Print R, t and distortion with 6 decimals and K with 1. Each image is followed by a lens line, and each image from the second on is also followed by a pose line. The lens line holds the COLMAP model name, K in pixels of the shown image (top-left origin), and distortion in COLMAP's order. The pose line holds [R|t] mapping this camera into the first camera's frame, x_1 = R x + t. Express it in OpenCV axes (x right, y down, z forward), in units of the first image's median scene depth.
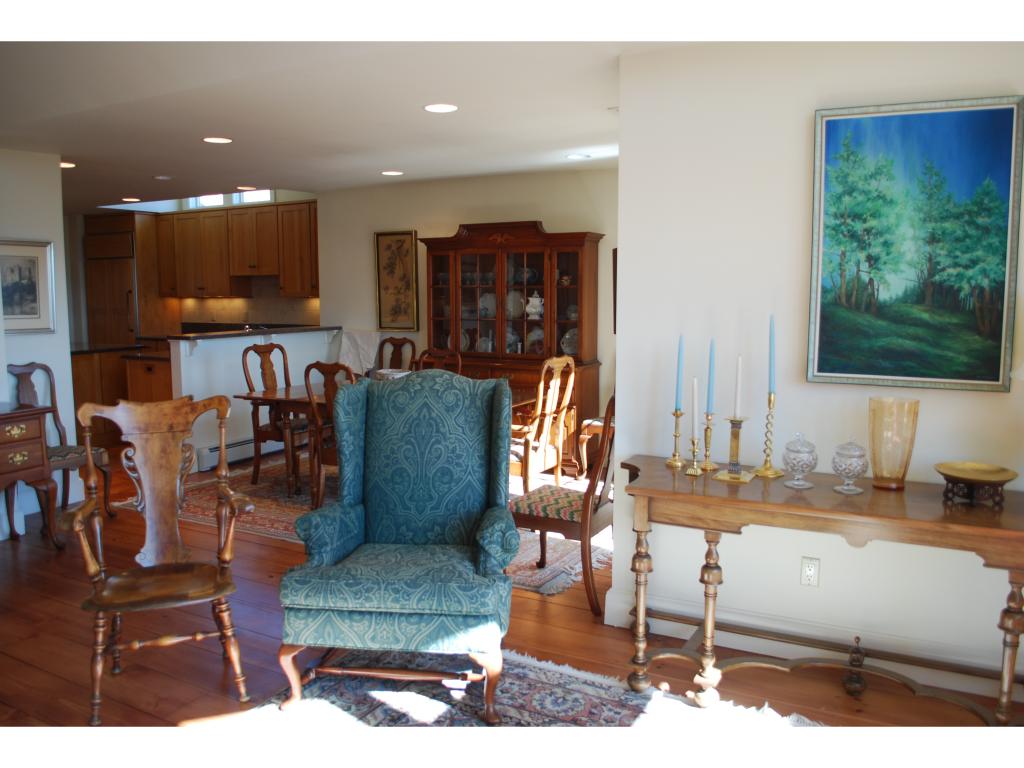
lens RADIAL K [[808.8, 0, 512.0], [0, 808.8, 384.0], [0, 0, 1]] dist [-0.073586, -0.003905]
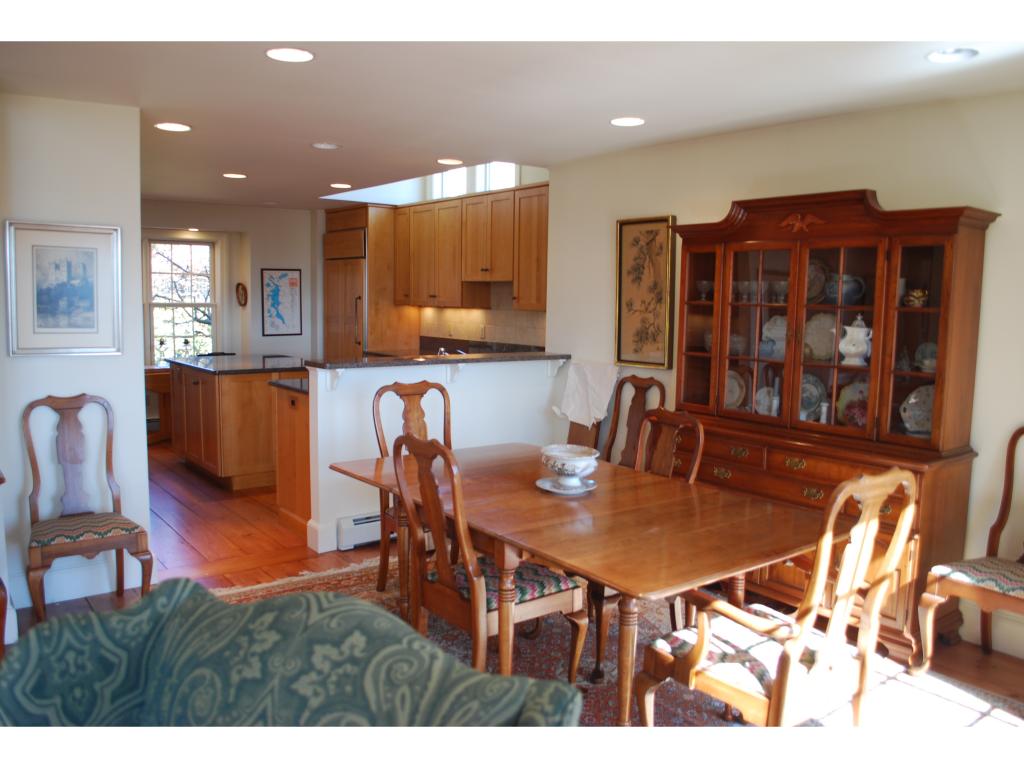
lens RADIAL K [[808.8, 0, 512.0], [0, 808.8, 384.0], [0, 0, 1]] dist [-0.073586, -0.003905]
pose [[0.912723, 0.062763, -0.403730, 0.035150], [-0.068011, 0.997684, 0.001343, -0.050290], [0.402879, 0.026233, 0.914877, 0.384533]]
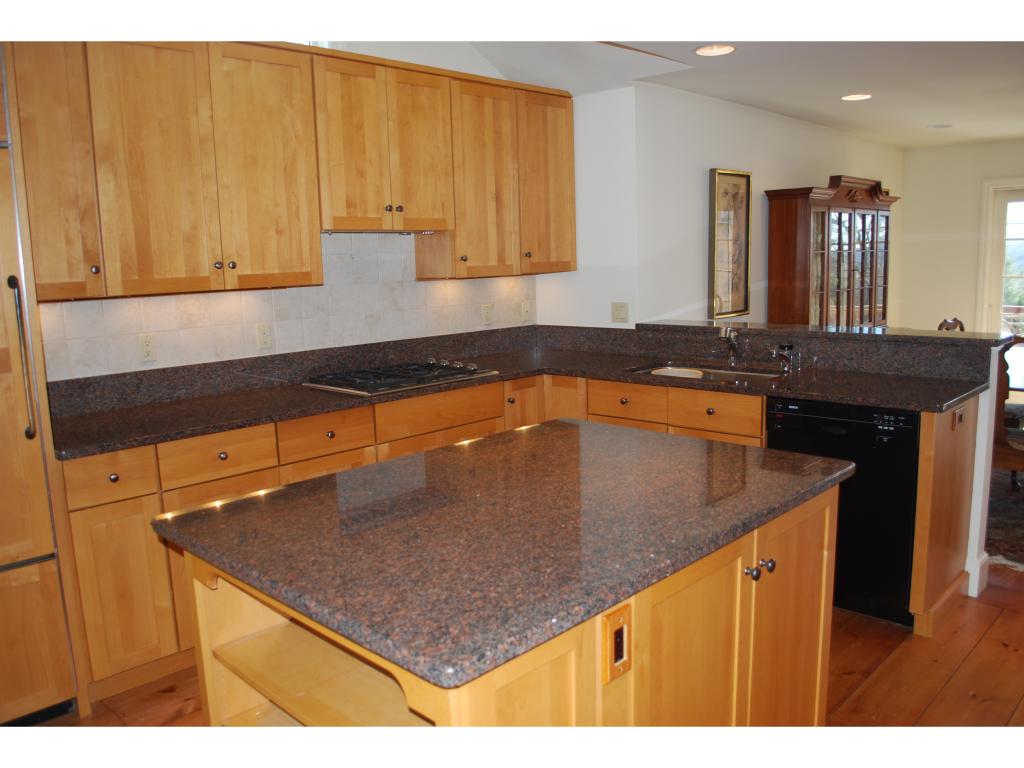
lens RADIAL K [[808.8, 0, 512.0], [0, 808.8, 384.0], [0, 0, 1]] dist [-0.073586, -0.003905]
pose [[0.284343, -0.151812, 0.946627, -0.953096], [0.144845, 0.982852, 0.114114, -0.126312], [-0.947718, 0.104667, 0.301457, 1.090927]]
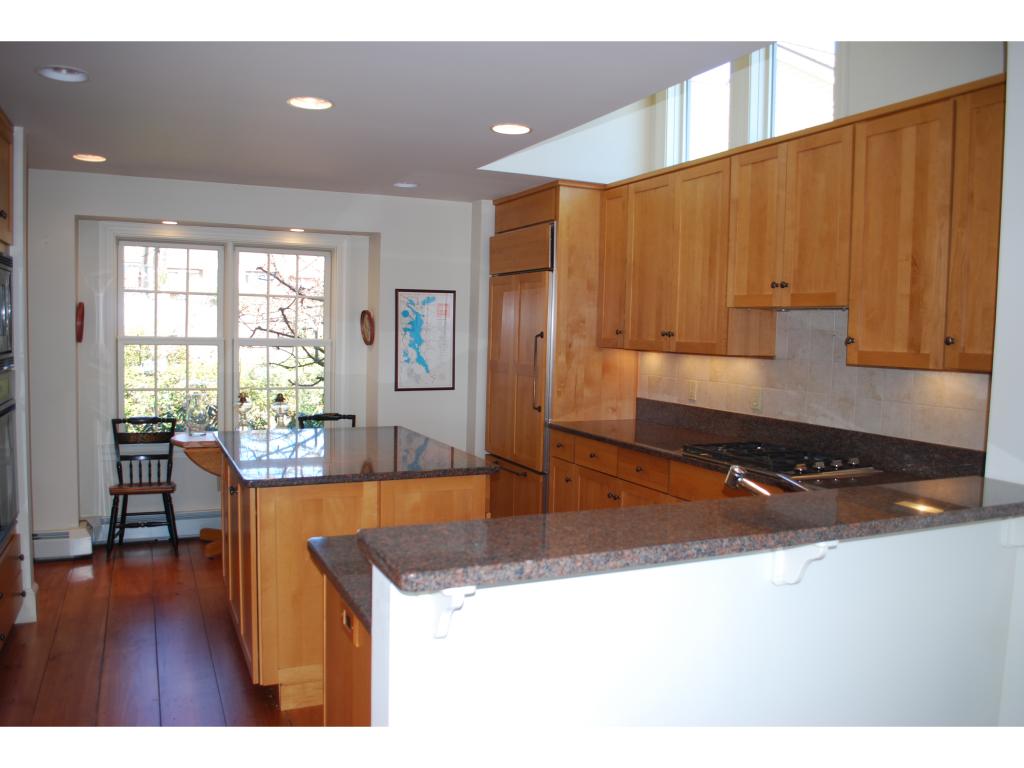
lens RADIAL K [[808.8, 0, 512.0], [0, 808.8, 384.0], [0, 0, 1]] dist [-0.073586, -0.003905]
pose [[0.797460, 0.064708, -0.599892, -0.244563], [-0.099515, 0.994722, -0.024992, -0.096356], [0.595108, 0.079628, 0.799691, 0.790788]]
